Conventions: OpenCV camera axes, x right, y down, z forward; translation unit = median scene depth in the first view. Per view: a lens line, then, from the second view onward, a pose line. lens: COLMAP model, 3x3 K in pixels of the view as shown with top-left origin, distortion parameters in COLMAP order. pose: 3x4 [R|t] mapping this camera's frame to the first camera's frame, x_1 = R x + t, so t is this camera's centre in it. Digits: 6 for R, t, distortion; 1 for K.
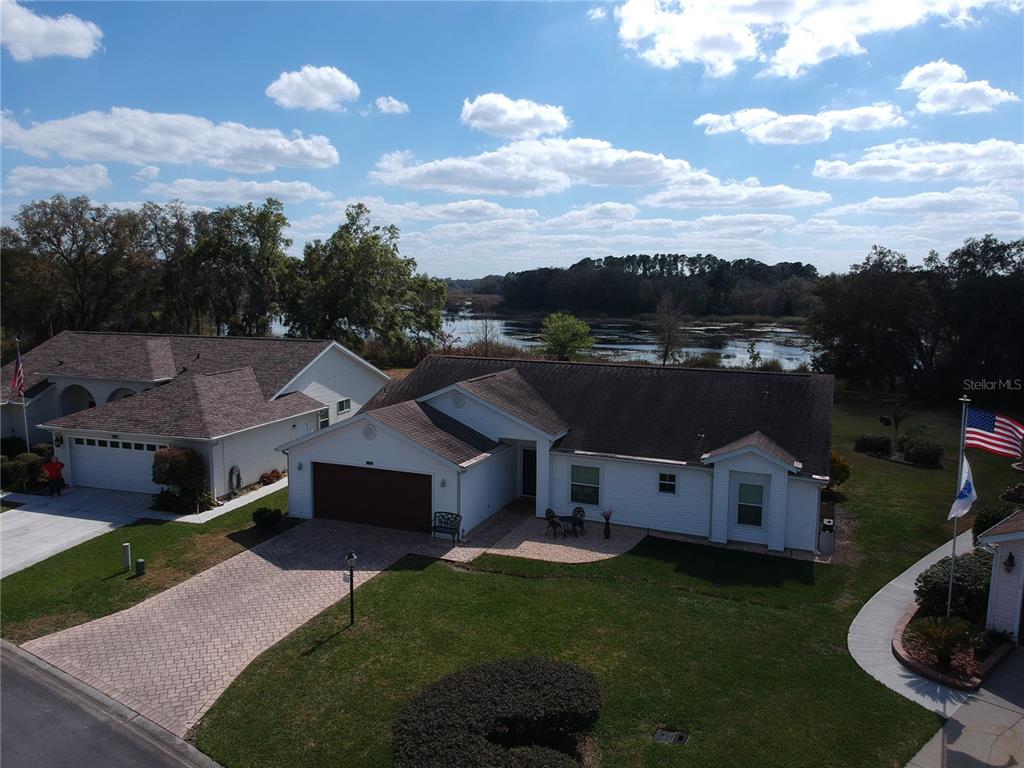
lens RADIAL K [[756.8, 0, 515.0], [0, 756.8, 385.4], [0, 0, 1]] dist [0.066625, -0.135418]
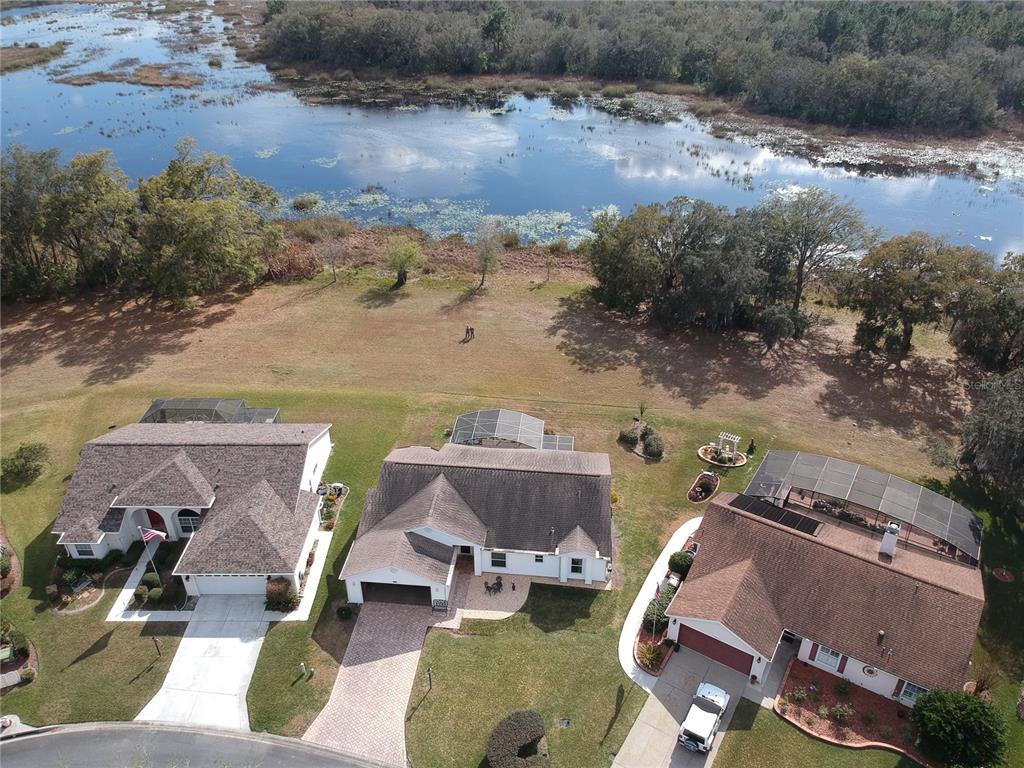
lens RADIAL K [[756.8, 0, 515.0], [0, 756.8, 385.4], [0, 0, 1]] dist [0.066625, -0.135418]
pose [[0.956339, -0.146996, 0.252601, -0.324624], [0.033664, 0.913959, 0.404409, -1.171376], [-0.290314, -0.378248, 0.879003, -0.645976]]
